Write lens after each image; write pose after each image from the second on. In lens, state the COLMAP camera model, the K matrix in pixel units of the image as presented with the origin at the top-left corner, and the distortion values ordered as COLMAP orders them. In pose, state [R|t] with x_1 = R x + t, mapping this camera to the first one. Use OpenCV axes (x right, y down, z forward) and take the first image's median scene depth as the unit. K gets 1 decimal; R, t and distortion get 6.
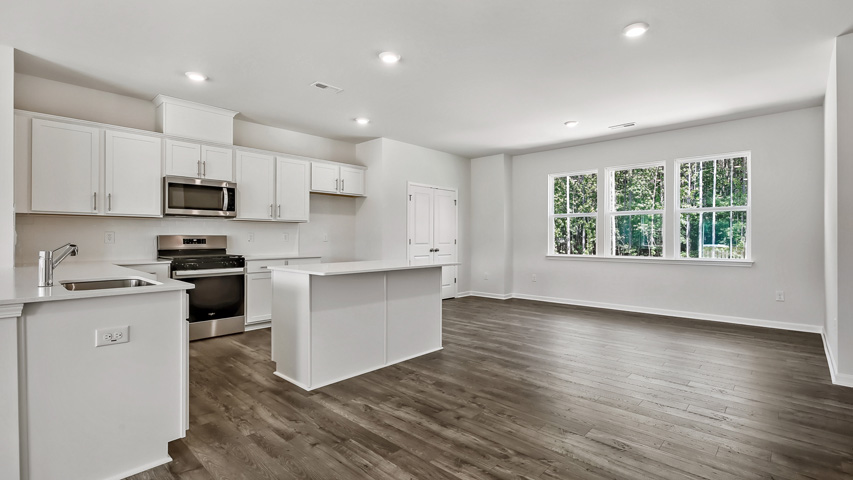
lens RADIAL K [[392.8, 0, 433.0], [0, 392.8, 239.2], [0, 0, 1]] dist [-0.000272, 0.000105]
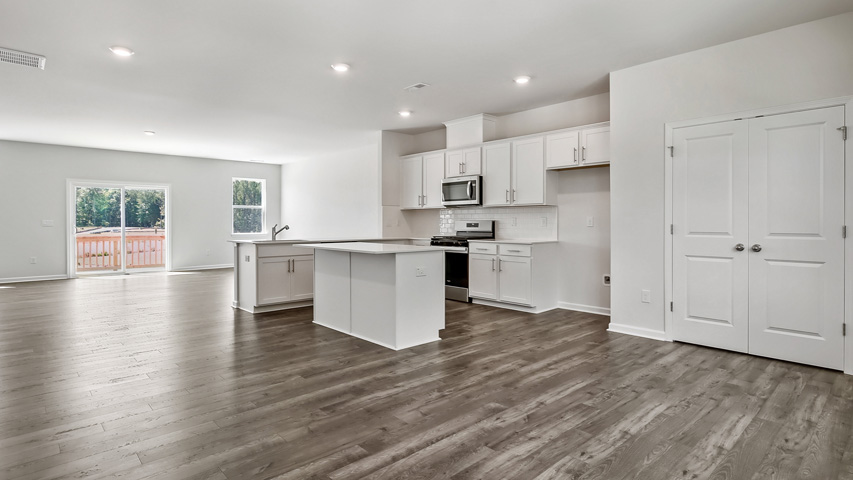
lens RADIAL K [[444.5, 0, 424.9], [0, 444.5, 226.1], [0, 0, 1]] dist [-0.001777, 0.002496]
pose [[-0.087665, 0.009238, -0.996107, 0.924157], [-0.001874, 0.999954, 0.009439, -0.004874], [0.996148, 0.002694, -0.087644, 1.067434]]
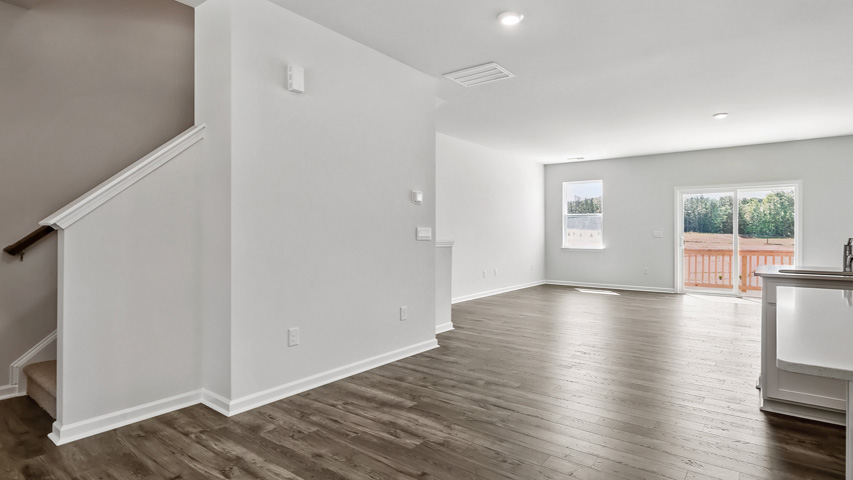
lens RADIAL K [[444.5, 0, 426.4], [0, 444.5, 233.5], [0, 0, 1]] dist [-0.001777, 0.002496]
pose [[-0.996717, 0.000093, -0.080959, 0.245369], [-0.000142, 0.999996, 0.002906, -0.005687], [0.080959, 0.002908, -0.996713, 1.086869]]
